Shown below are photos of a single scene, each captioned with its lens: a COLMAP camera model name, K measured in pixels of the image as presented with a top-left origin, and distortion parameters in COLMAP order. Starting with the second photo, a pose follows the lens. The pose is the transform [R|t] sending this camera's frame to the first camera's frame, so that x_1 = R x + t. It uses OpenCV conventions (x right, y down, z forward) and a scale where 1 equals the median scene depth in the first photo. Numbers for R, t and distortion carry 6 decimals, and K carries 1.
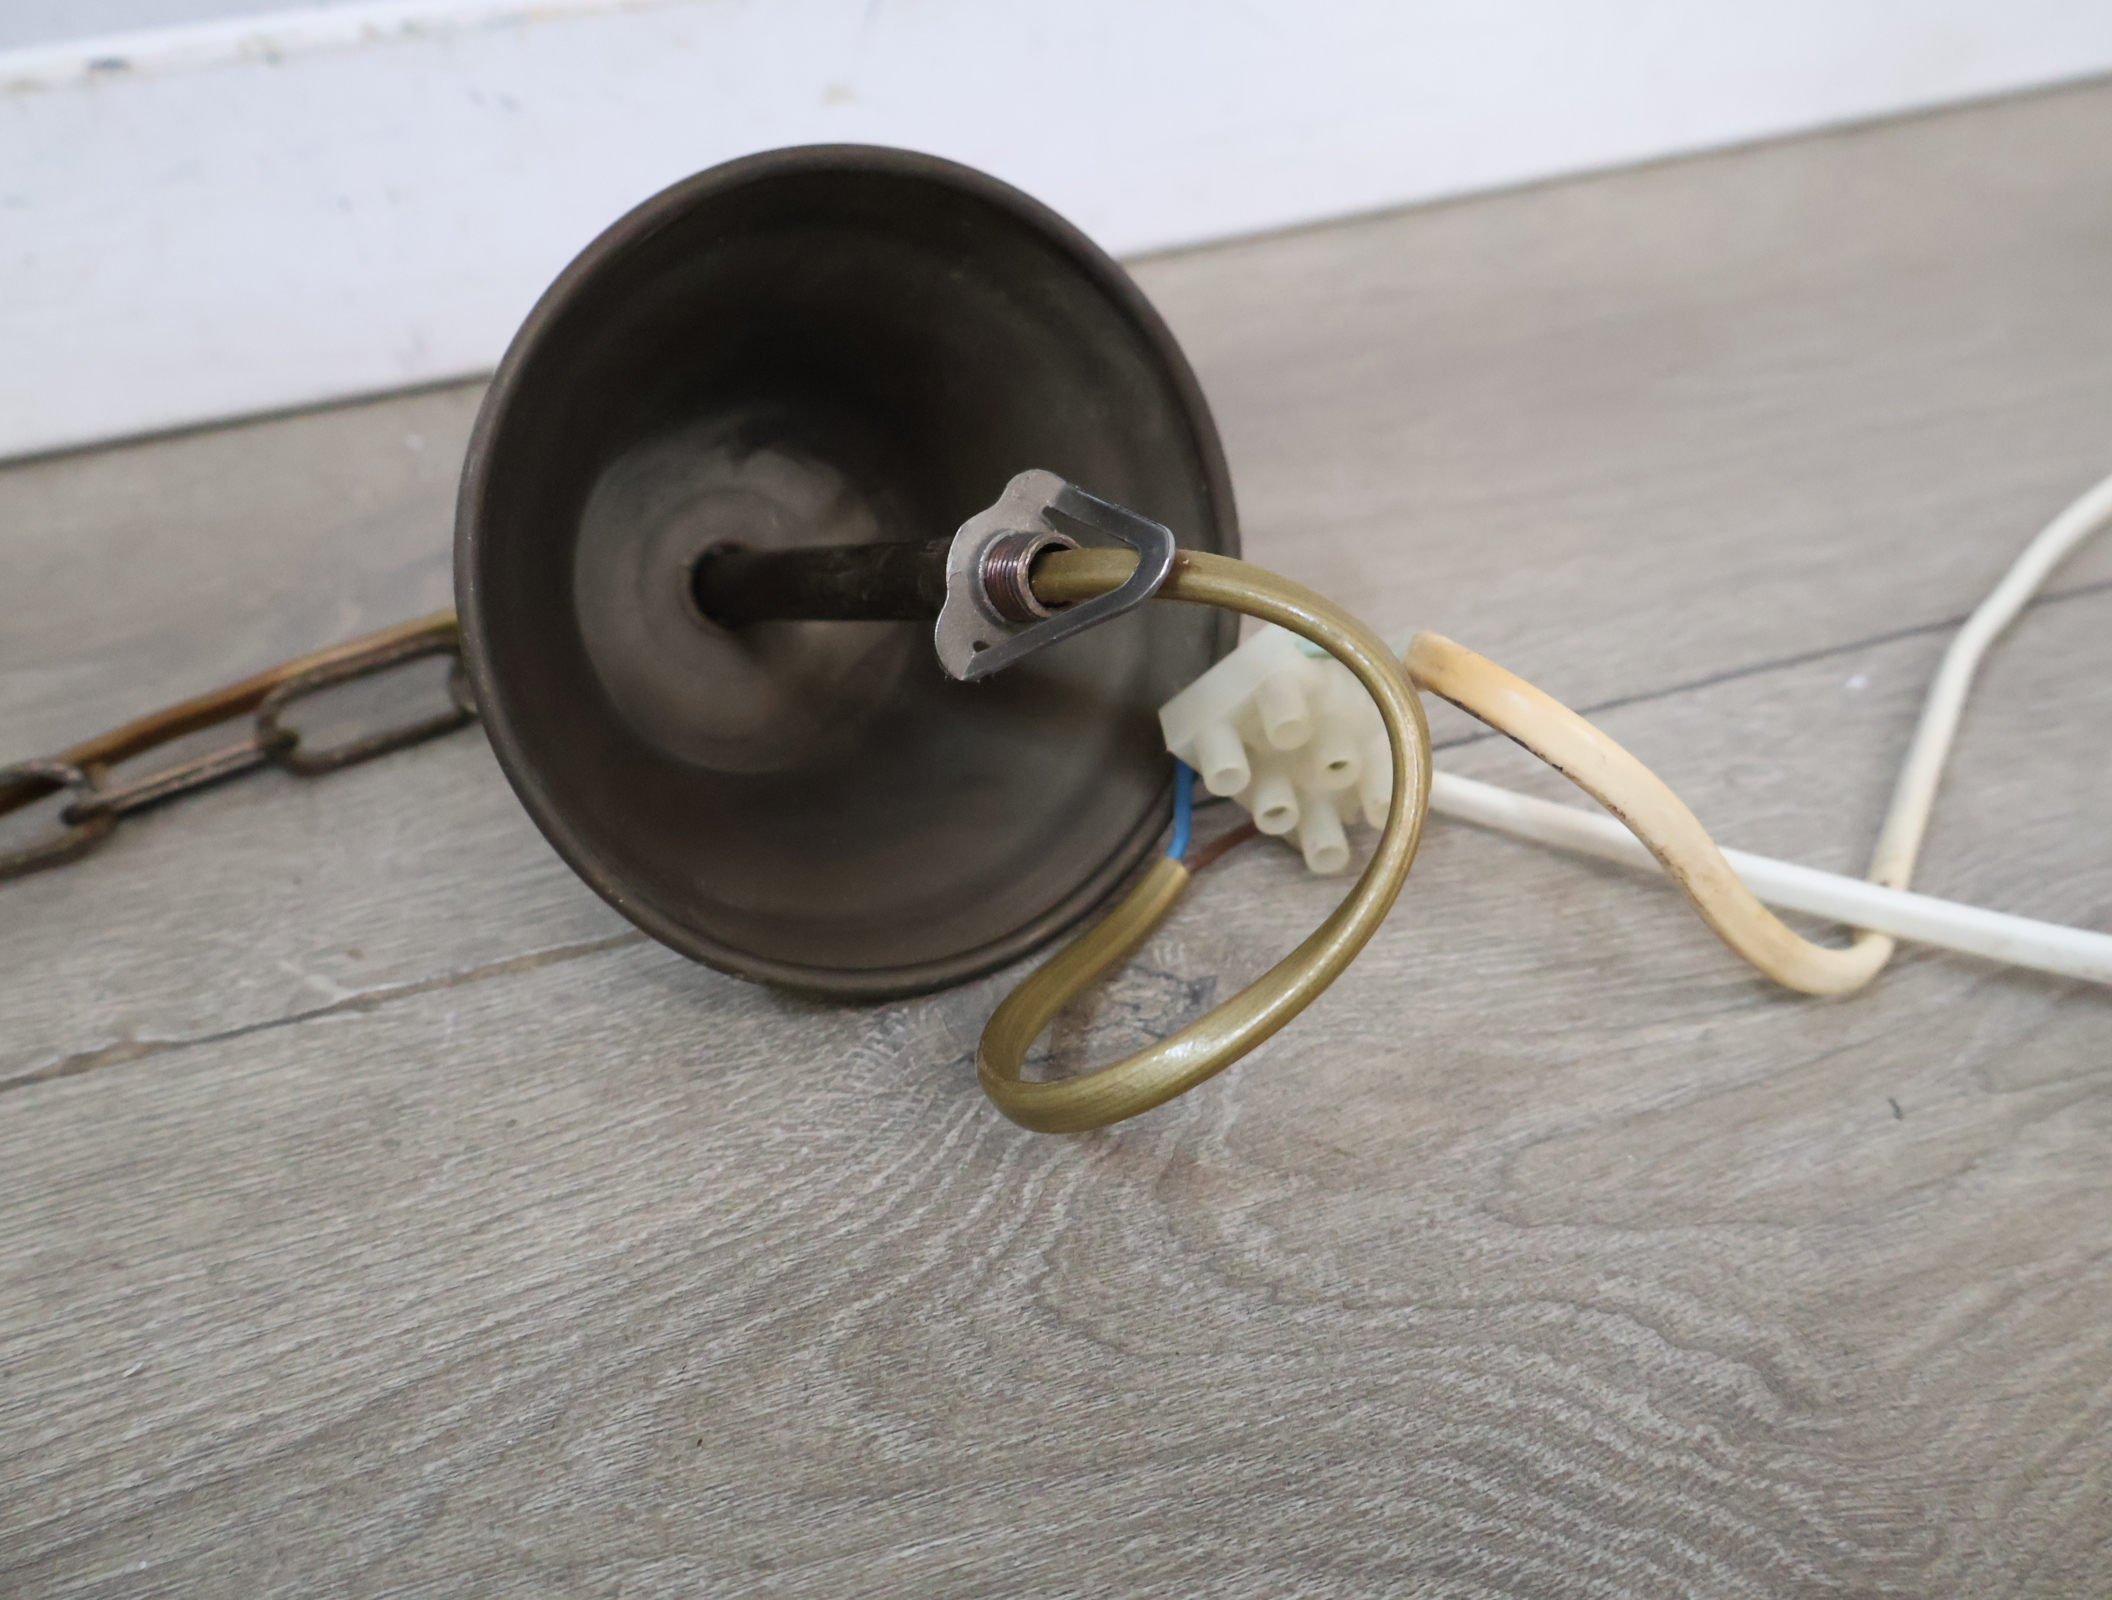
lens RADIAL K [[1993.5, 0, 1056.2], [0, 1993.5, 784.6], [0, 0, 1]] dist [-0.014009, 0.018522]
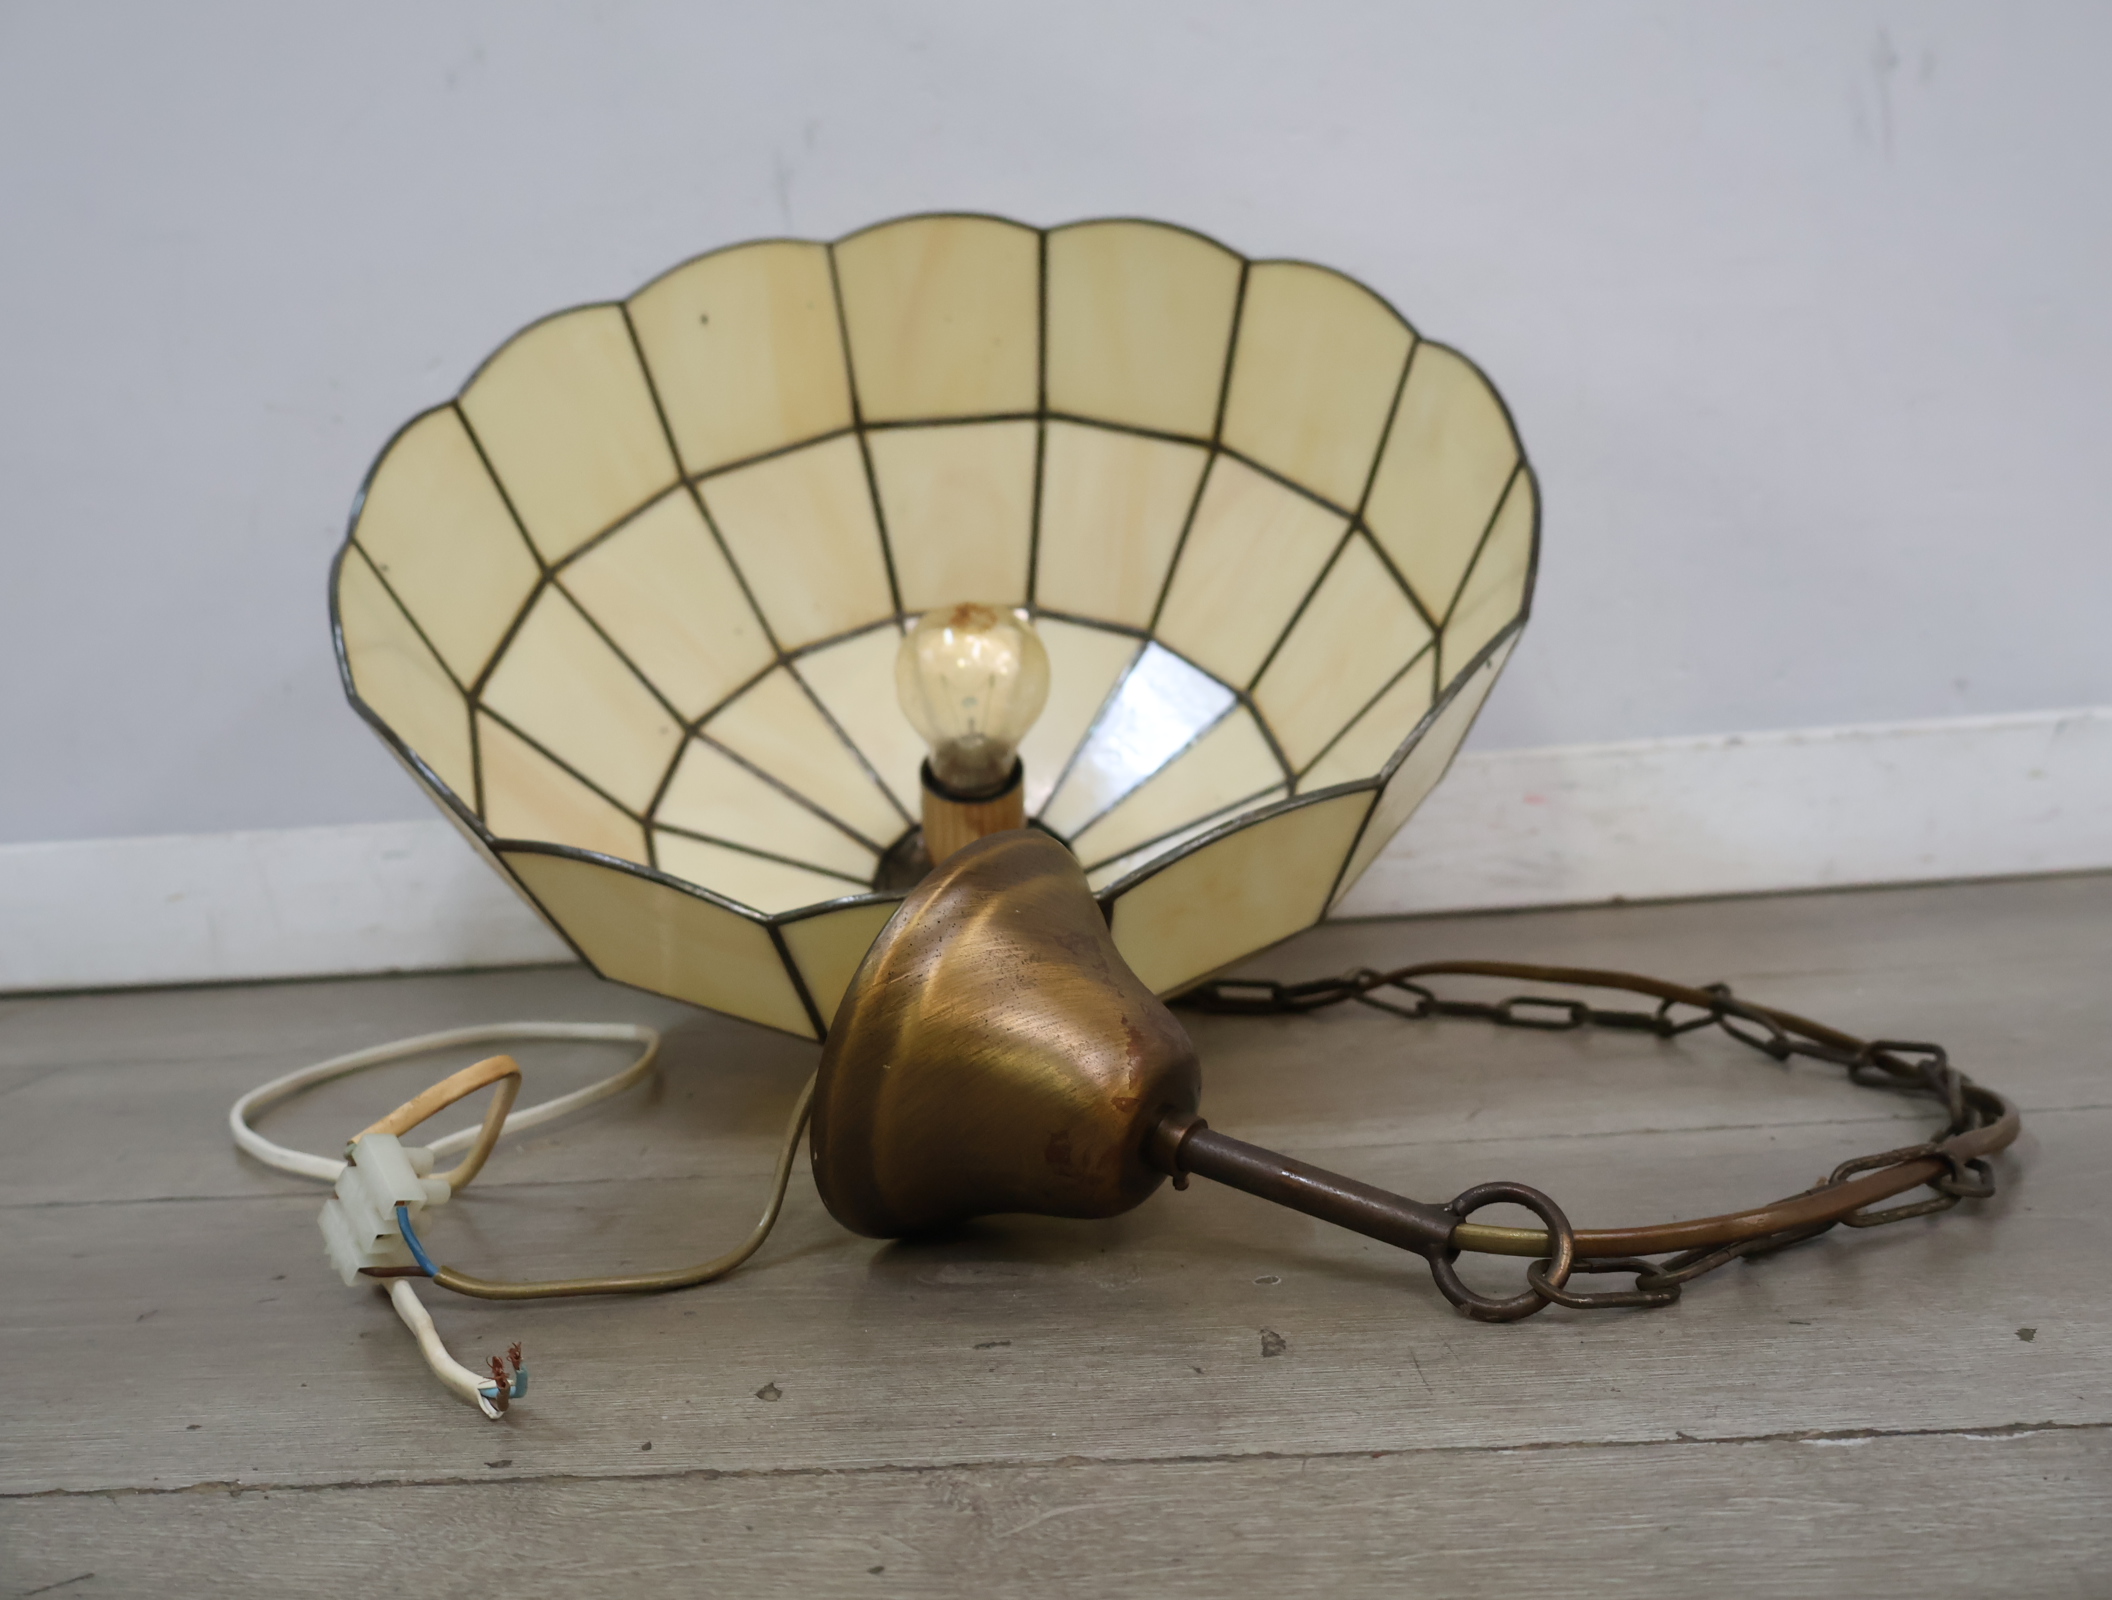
lens RADIAL K [[1999.5, 0, 1059.0], [0, 1999.5, 795.5], [0, 0, 1]] dist [-0.002823, 0.003816]
pose [[0.925671, 0.010254, -0.378190, -0.415405], [-0.209303, 0.846602, -0.489343, 1.527156], [0.315159, 0.532127, 0.785822, -1.683972]]
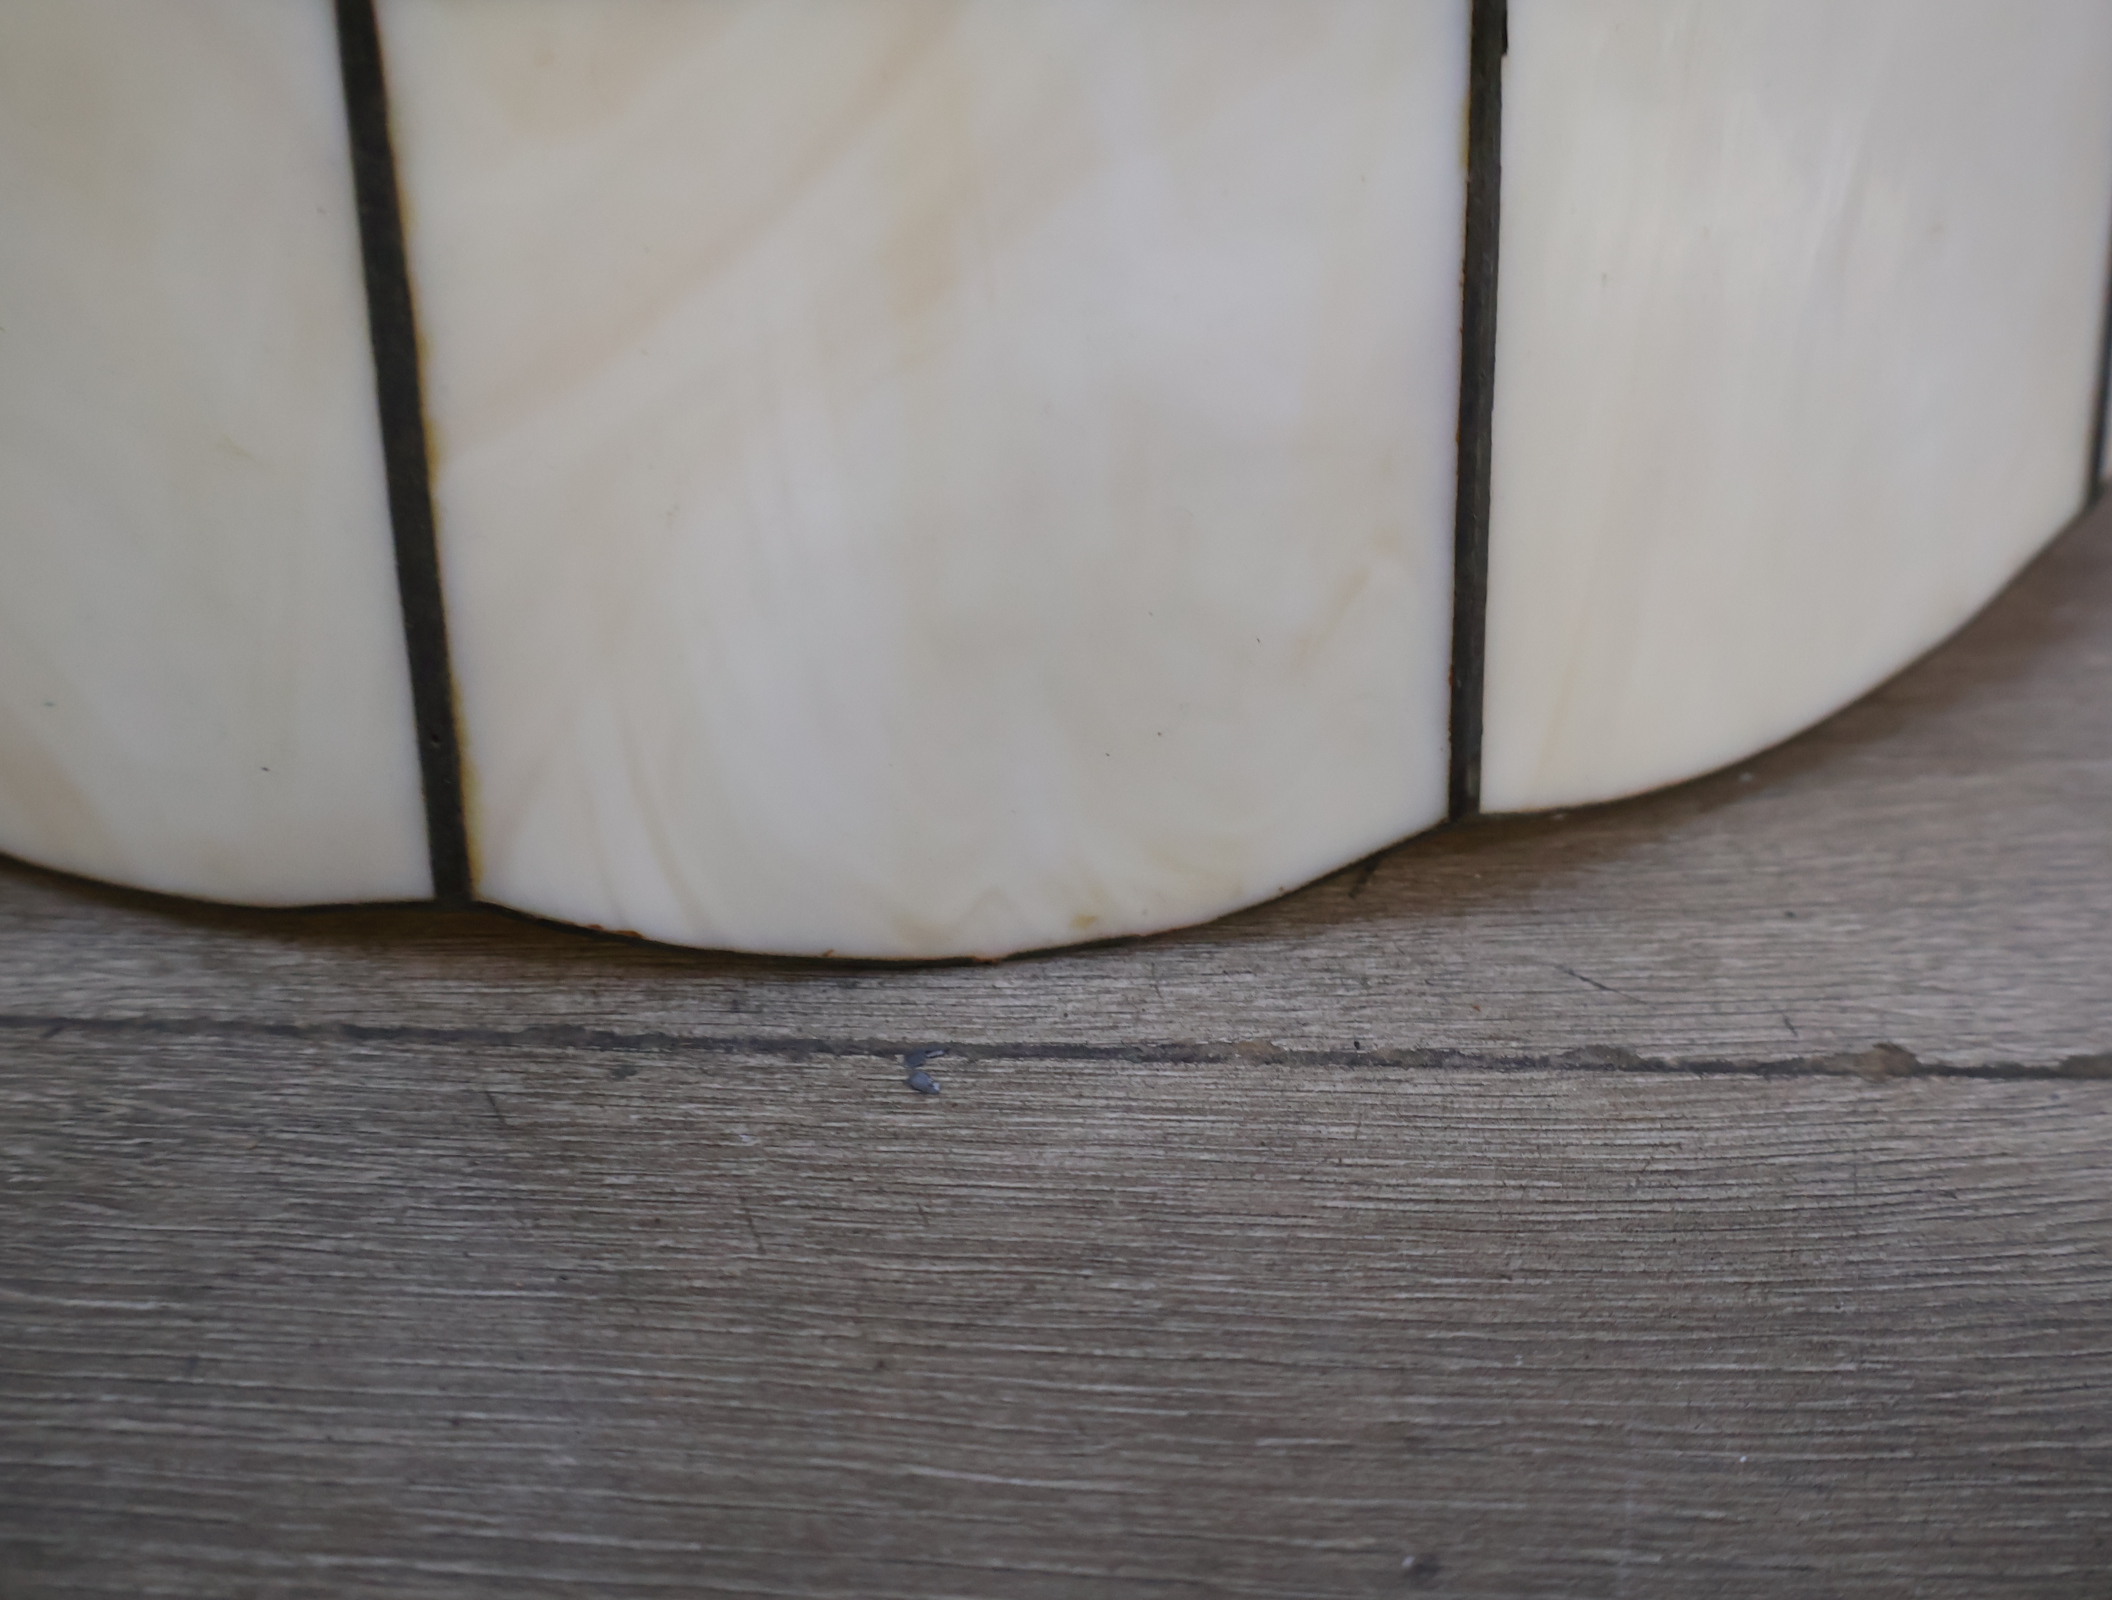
lens RADIAL K [[1993.5, 0, 1056.2], [0, 1993.5, 784.6], [0, 0, 1]] dist [-0.014009, 0.018522]
pose [[0.946448, 0.232374, -0.224140, -0.771607], [-0.239348, 0.970925, -0.004075, 0.656255], [0.216676, 0.057504, 0.974548, -0.407960]]
